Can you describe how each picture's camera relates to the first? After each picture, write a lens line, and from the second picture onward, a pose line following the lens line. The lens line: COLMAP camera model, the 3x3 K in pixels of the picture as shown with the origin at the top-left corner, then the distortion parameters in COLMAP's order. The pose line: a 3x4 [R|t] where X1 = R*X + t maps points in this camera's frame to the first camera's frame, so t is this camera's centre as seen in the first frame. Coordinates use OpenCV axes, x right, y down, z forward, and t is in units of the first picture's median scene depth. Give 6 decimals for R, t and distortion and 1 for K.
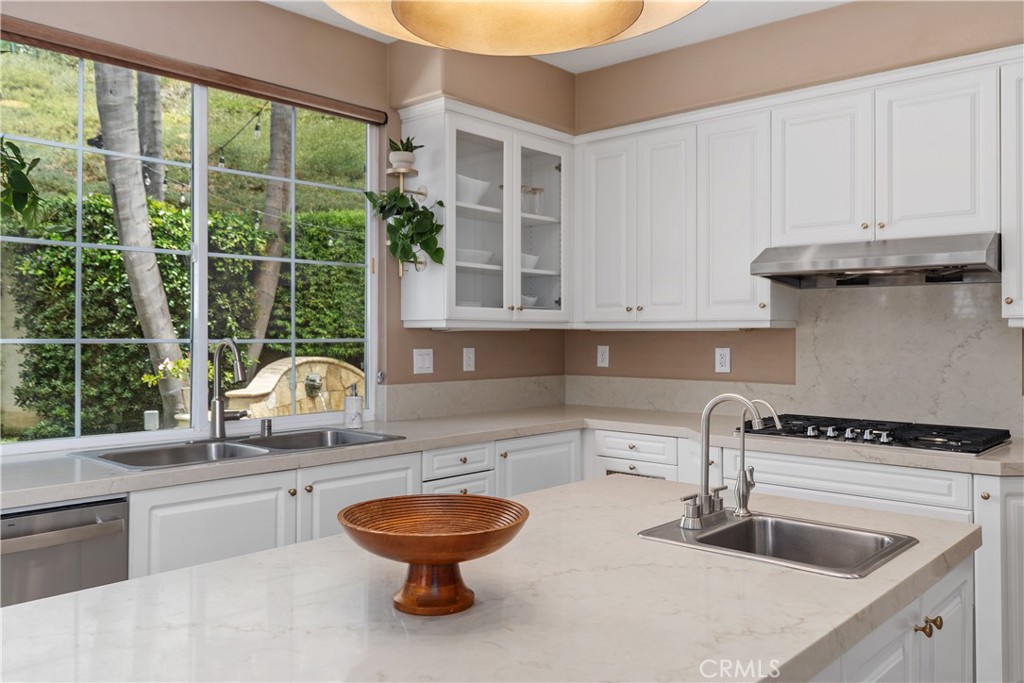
lens RADIAL K [[815.0, 0, 513.1], [0, 815.0, 329.4], [0, 0, 1]] dist [0.001908, 0.001934]
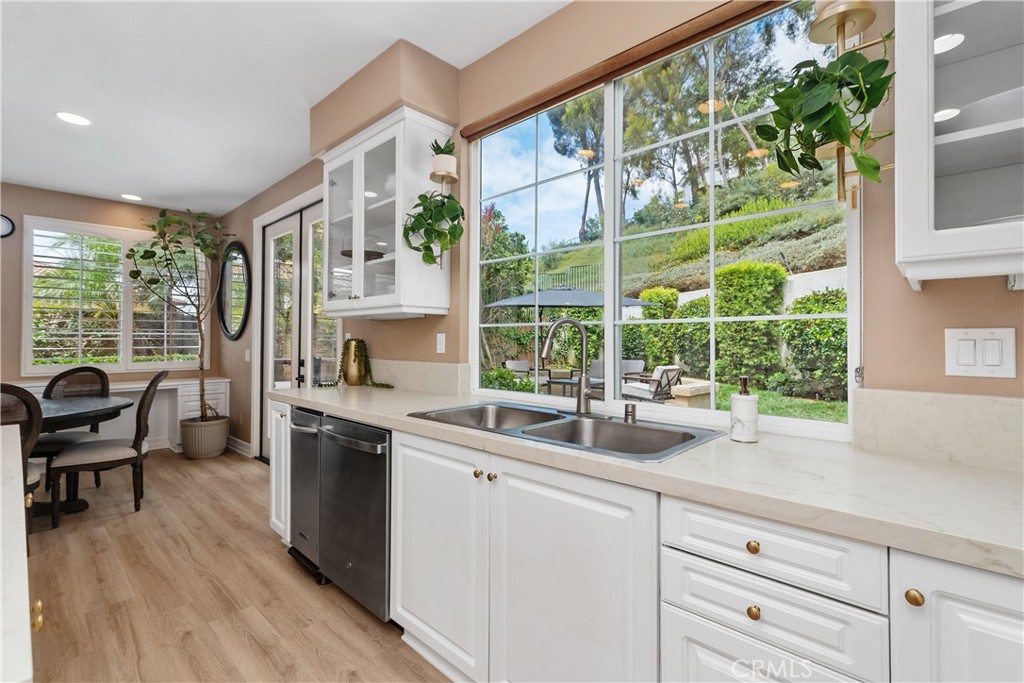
lens RADIAL K [[463.0, 0, 513.9], [0, 463.0, 336.6], [0, 0, 1]] dist [-0.001317, -0.000385]
pose [[-0.009302, -0.005179, -0.999943, 0.191419], [0.005480, 0.999971, -0.005230, 0.031146], [0.999942, -0.005528, -0.009273, 0.751591]]
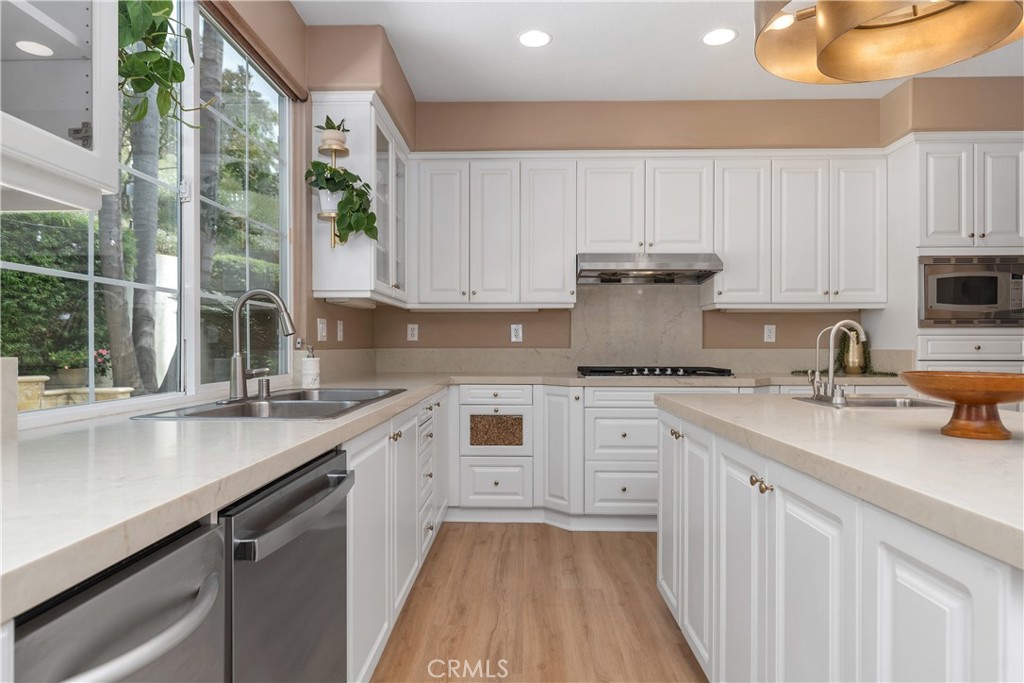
lens RADIAL K [[623.2, 0, 512.0], [0, 623.2, 341.5], [0, 0, 1]] dist [0.046513, -0.000028]
pose [[0.746277, 0.002611, 0.665631, -0.501468], [-0.003642, 0.999993, 0.000161, 0.056500], [-0.665626, -0.002545, 0.746281, 0.223121]]
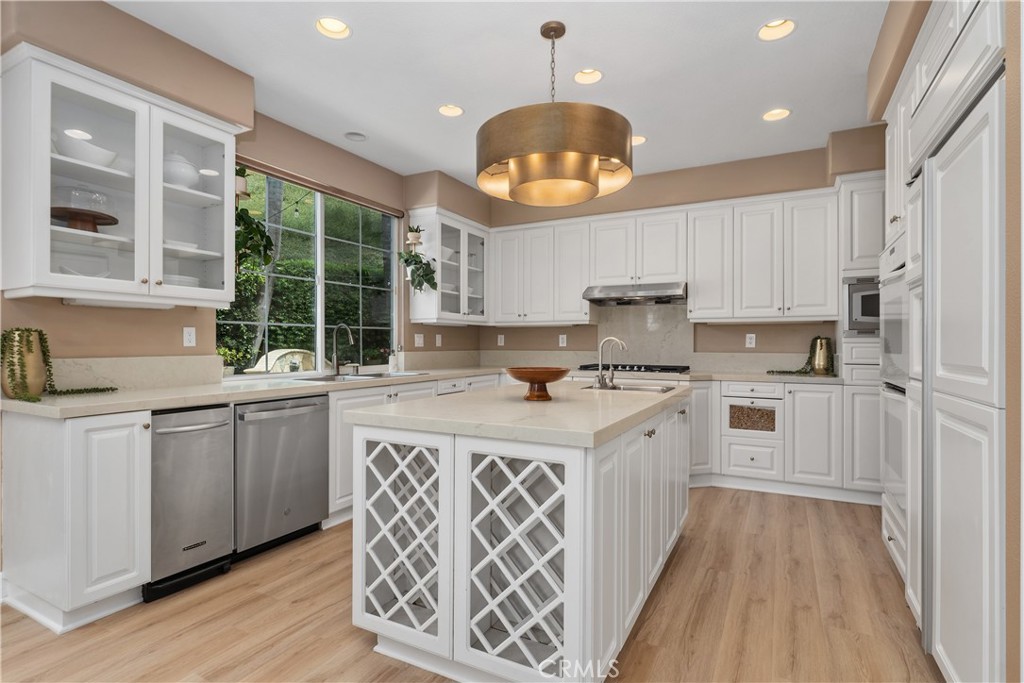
lens RADIAL K [[508.3, 0, 507.7], [0, 508.3, 344.4], [0, 0, 1]] dist [0.001219, 0.000426]
pose [[0.969551, 0.000592, 0.244890, -0.213764], [-0.002569, 0.999967, 0.007754, 0.041210], [-0.244877, -0.008147, 0.969520, -0.242614]]
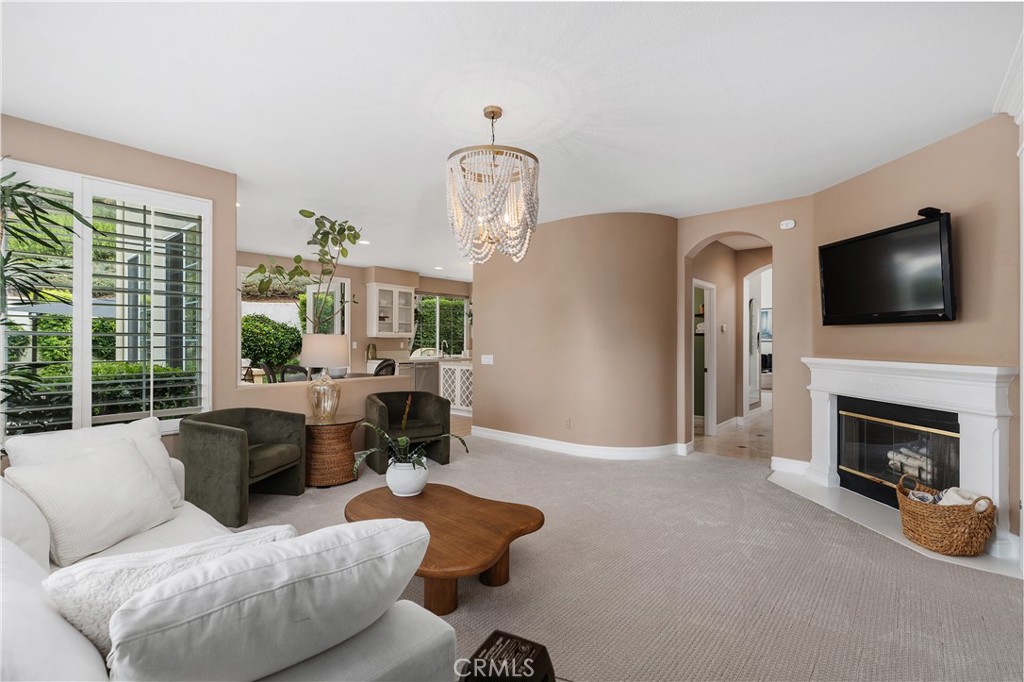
lens RADIAL K [[463.0, 0, 513.9], [0, 463.0, 336.1], [0, 0, 1]] dist [-0.001317, -0.000385]
pose [[0.999462, 0.002432, 0.032715, 0.030949], [-0.002381, 0.999996, -0.001582, -0.011124], [-0.032718, 0.001503, 0.999463, -1.909447]]
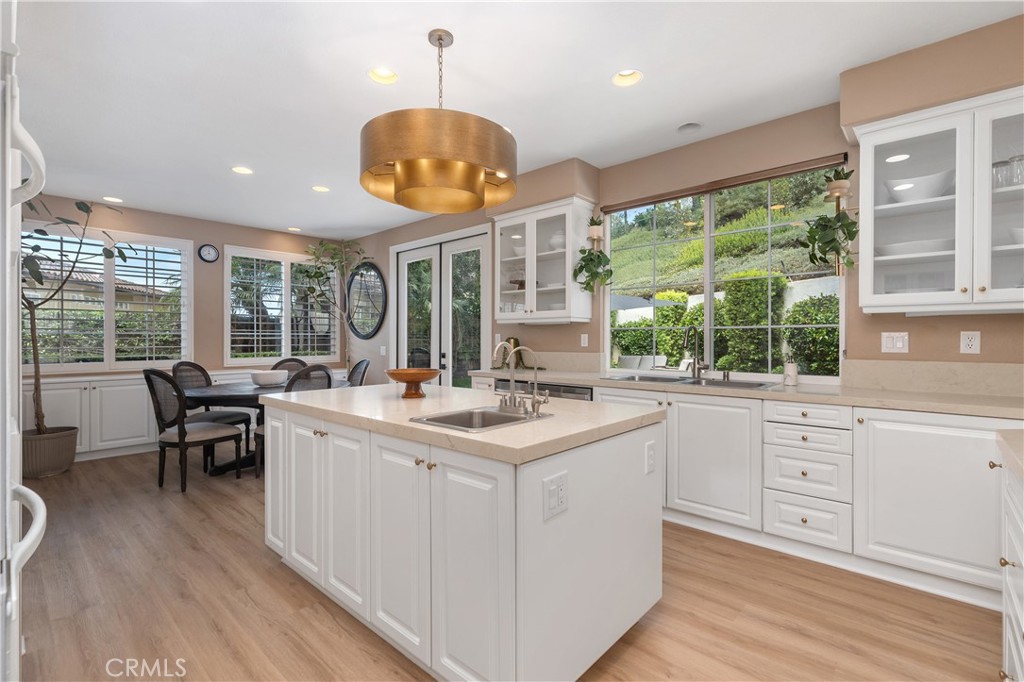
lens RADIAL K [[466.0, 0, 512.0], [0, 466.0, 341.0], [0, 0, 1]] dist [0.001584, -0.000006]
pose [[0.004146, 0.006704, -0.999969, 0.601242], [0.007433, 0.999950, 0.006735, 0.029960], [0.999964, -0.007460, 0.004096, 0.460870]]
